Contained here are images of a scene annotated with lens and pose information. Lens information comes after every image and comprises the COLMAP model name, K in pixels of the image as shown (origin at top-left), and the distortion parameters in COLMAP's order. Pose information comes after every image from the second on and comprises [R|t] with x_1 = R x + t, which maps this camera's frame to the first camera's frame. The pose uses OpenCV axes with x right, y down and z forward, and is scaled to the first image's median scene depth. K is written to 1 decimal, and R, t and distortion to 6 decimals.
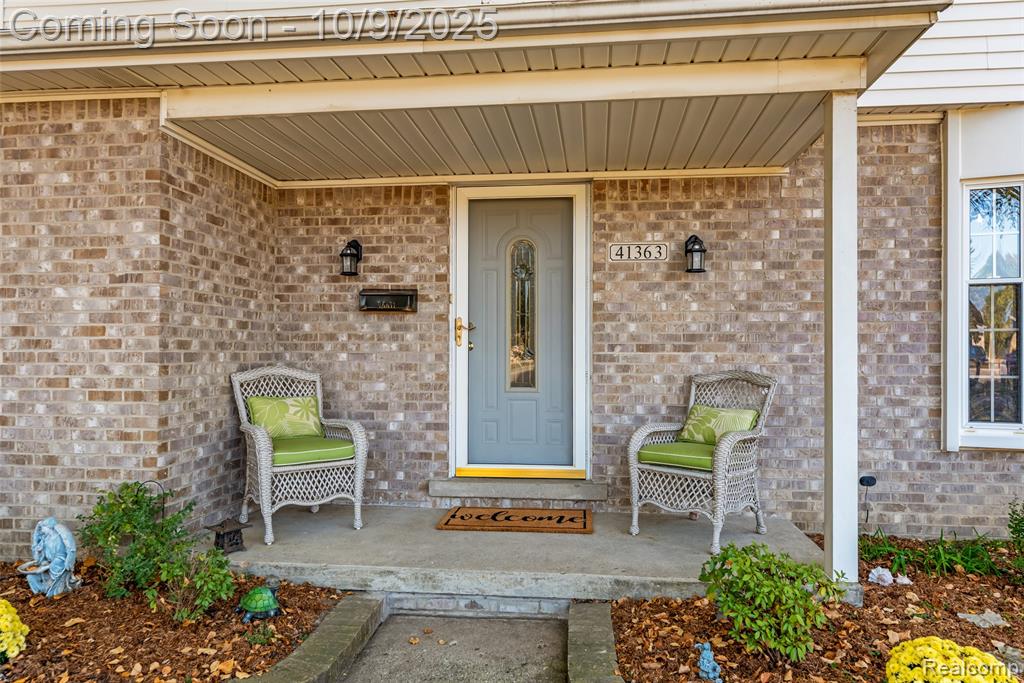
lens RADIAL K [[700.0, 0, 514.1], [0, 700.0, 346.4], [0, 0, 1]] dist [0.002361, 0.000338]
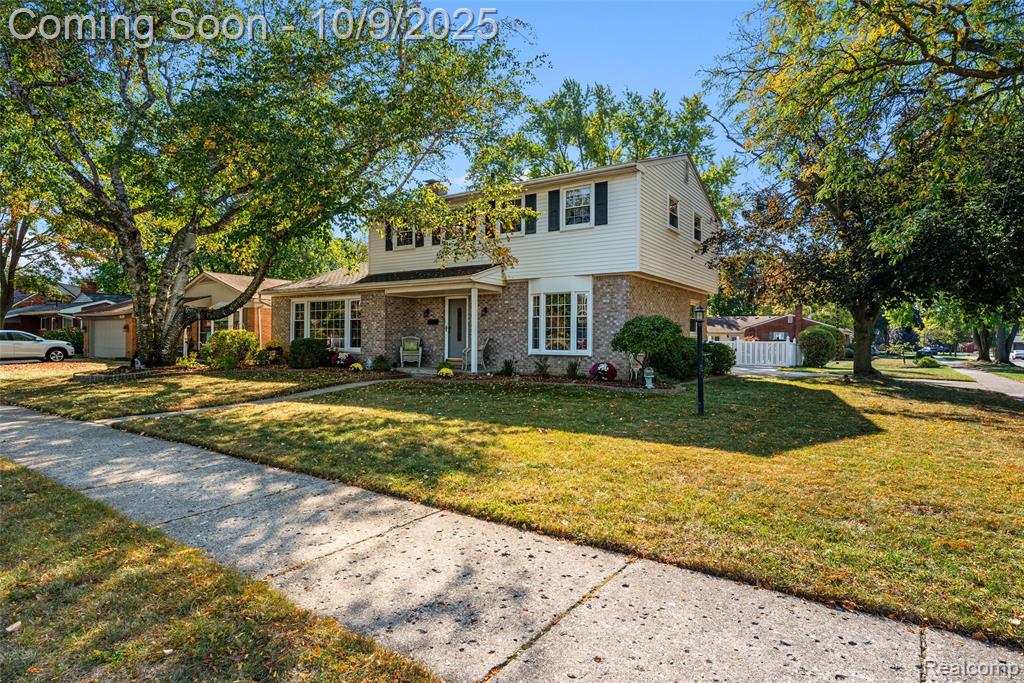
lens RADIAL K [[550.8, 0, 510.9], [0, 550.8, 339.2], [0, 0, 1]] dist [-0.020177, 0.001430]
pose [[0.888359, 0.003381, -0.459137, 2.051200], [0.002662, 0.999918, 0.012514, 0.004674], [0.459142, -0.012339, 0.888277, -2.103196]]
